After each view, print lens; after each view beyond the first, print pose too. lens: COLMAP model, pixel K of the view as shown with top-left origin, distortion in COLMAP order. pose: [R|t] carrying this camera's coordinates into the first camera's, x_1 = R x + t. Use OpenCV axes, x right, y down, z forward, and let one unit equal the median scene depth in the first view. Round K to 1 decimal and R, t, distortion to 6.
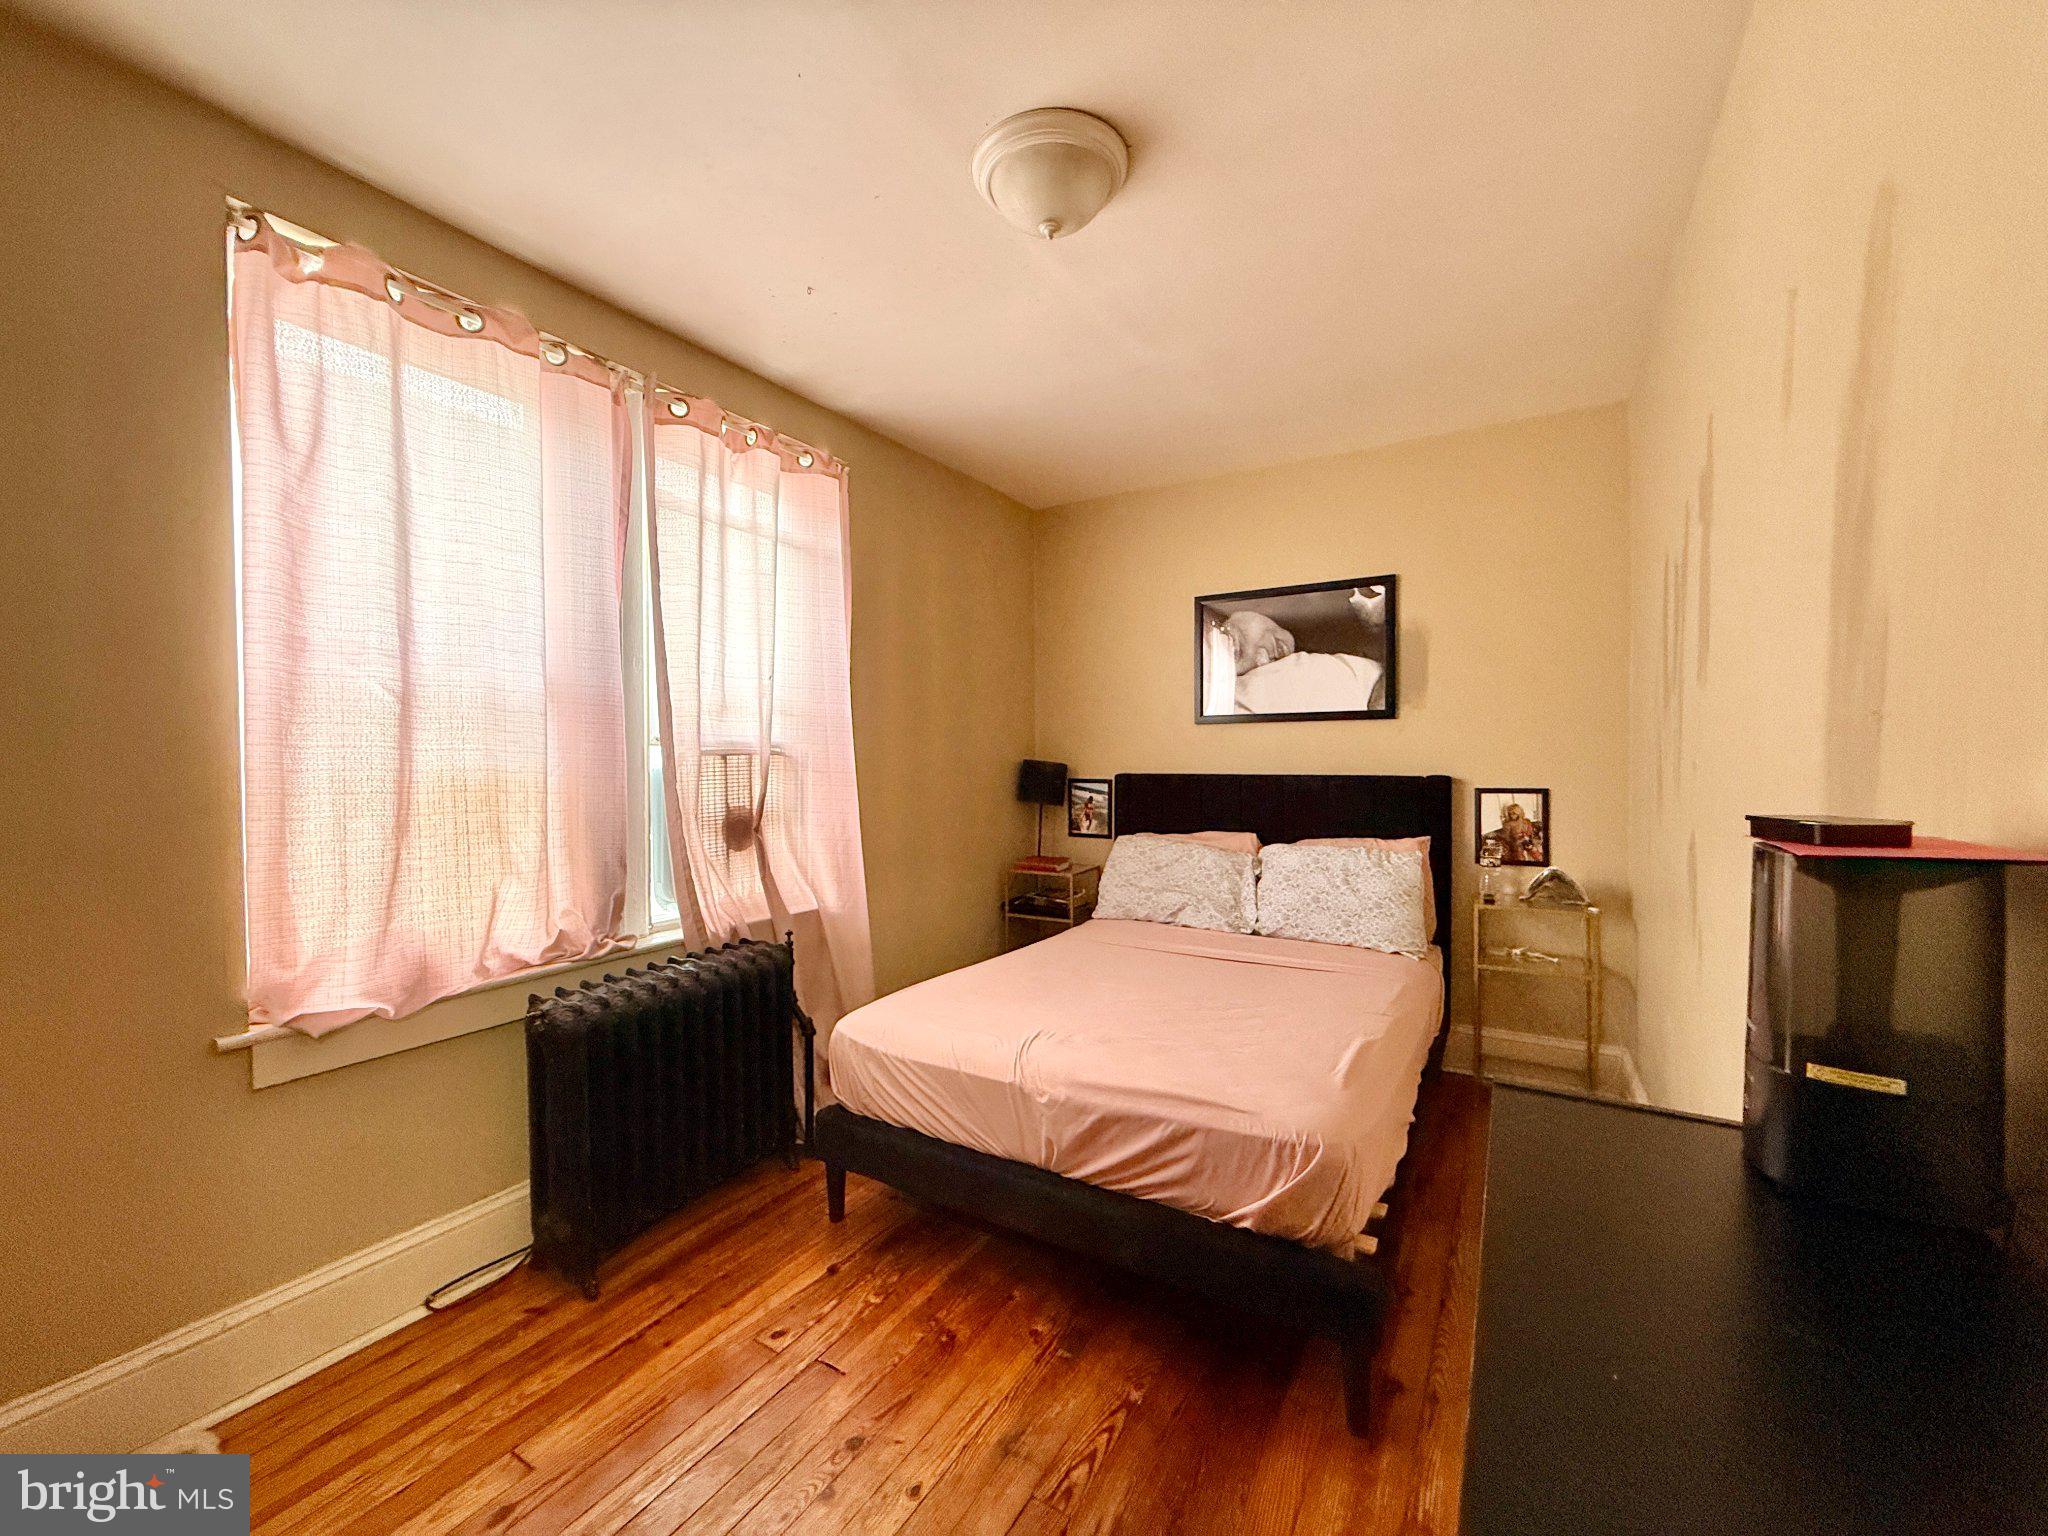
lens RADIAL K [[823.0, 0, 1020.0], [0, 823.0, 770.8], [0, 0, 1]] dist [-0.000534, 0.000120]
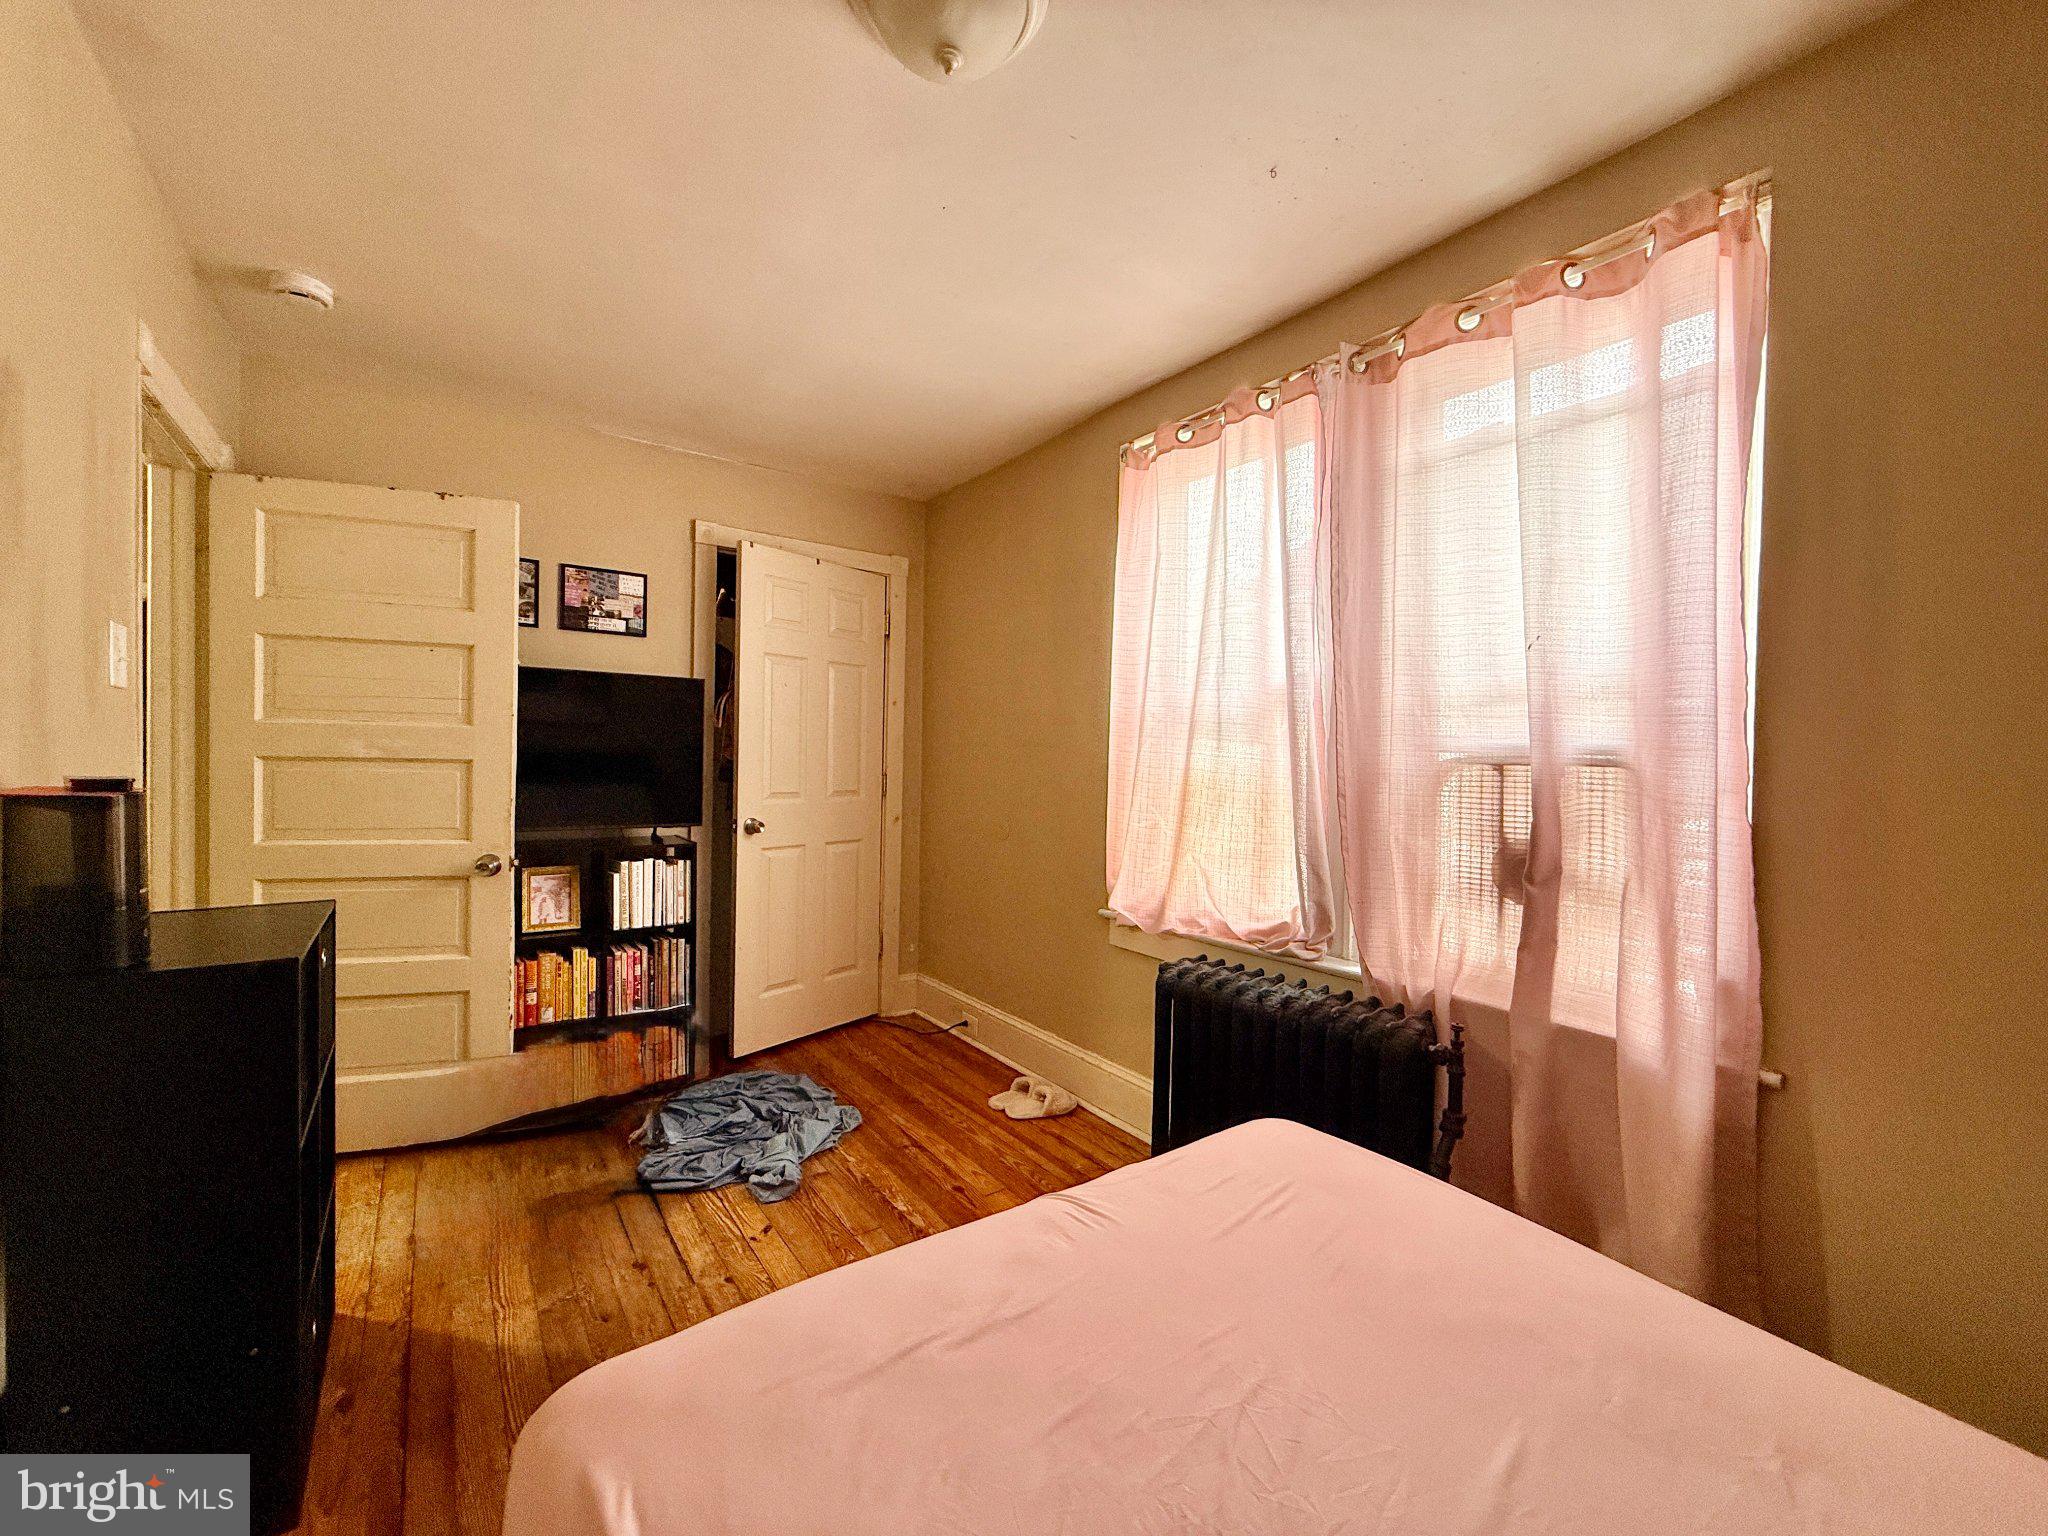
lens RADIAL K [[823.0, 0, 1020.0], [0, 823.0, 770.8], [0, 0, 1]] dist [-0.000534, 0.000120]
pose [[-0.386441, 0.021245, -0.922069, 0.478462], [-0.027847, 0.999010, 0.034688, -0.027839], [0.921893, 0.039082, -0.385467, 0.914629]]
